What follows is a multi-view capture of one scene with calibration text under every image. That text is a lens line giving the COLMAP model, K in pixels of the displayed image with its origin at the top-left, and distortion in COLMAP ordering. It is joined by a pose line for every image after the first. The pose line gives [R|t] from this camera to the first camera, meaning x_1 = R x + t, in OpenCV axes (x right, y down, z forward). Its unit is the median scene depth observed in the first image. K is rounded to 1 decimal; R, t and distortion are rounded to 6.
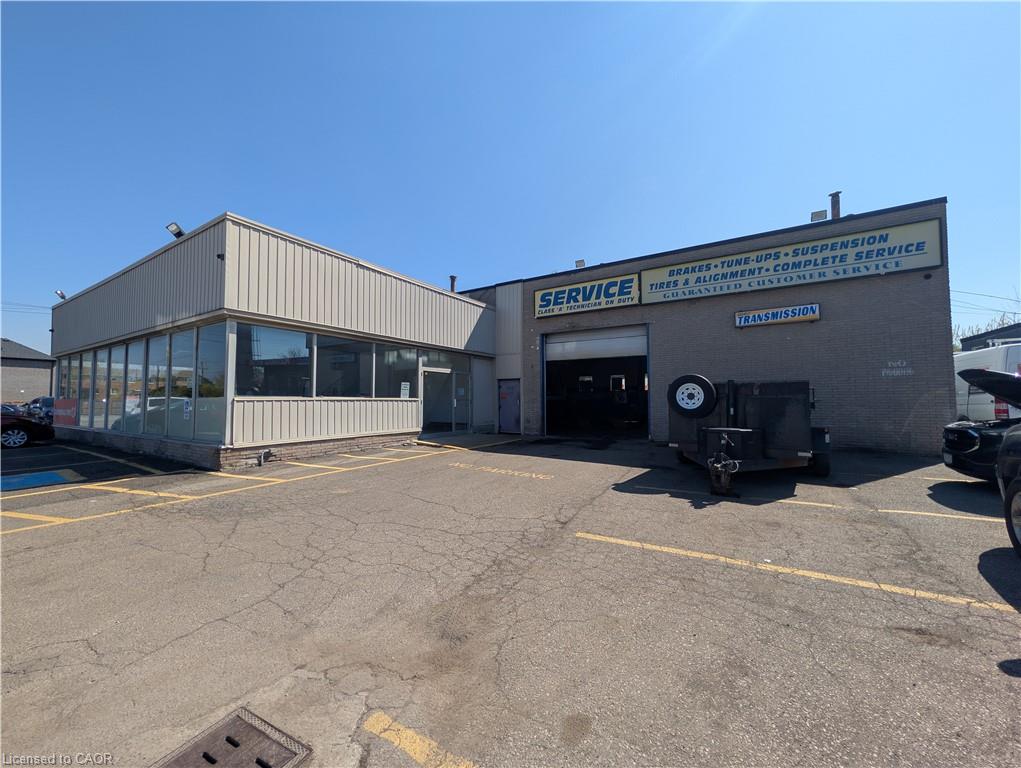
lens RADIAL K [[392.5, 0, 512.2], [0, 392.5, 382.5], [0, 0, 1]] dist [0.002666, 0.000900]
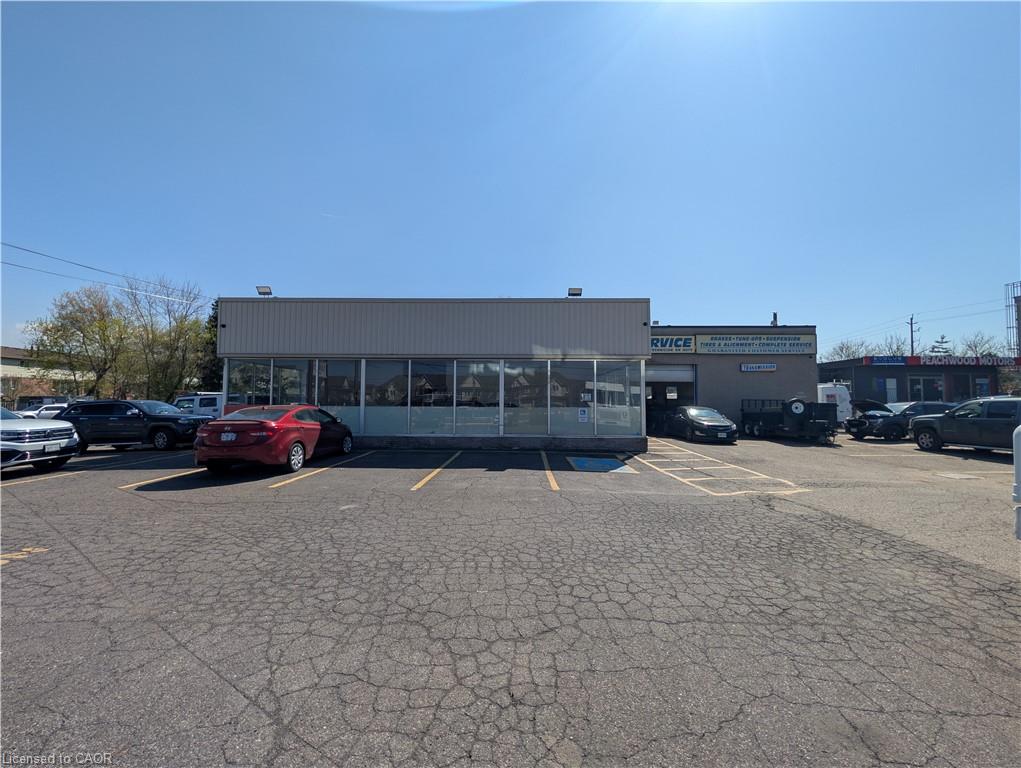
lens RADIAL K [[392.5, 0, 509.3], [0, 392.5, 383.6], [0, 0, 1]] dist [0.002666, 0.000900]
pose [[0.863709, 0.035098, 0.502767, -1.283796], [-0.034106, 0.999356, -0.011174, -0.014397], [-0.502835, -0.007496, 0.864350, -0.111617]]
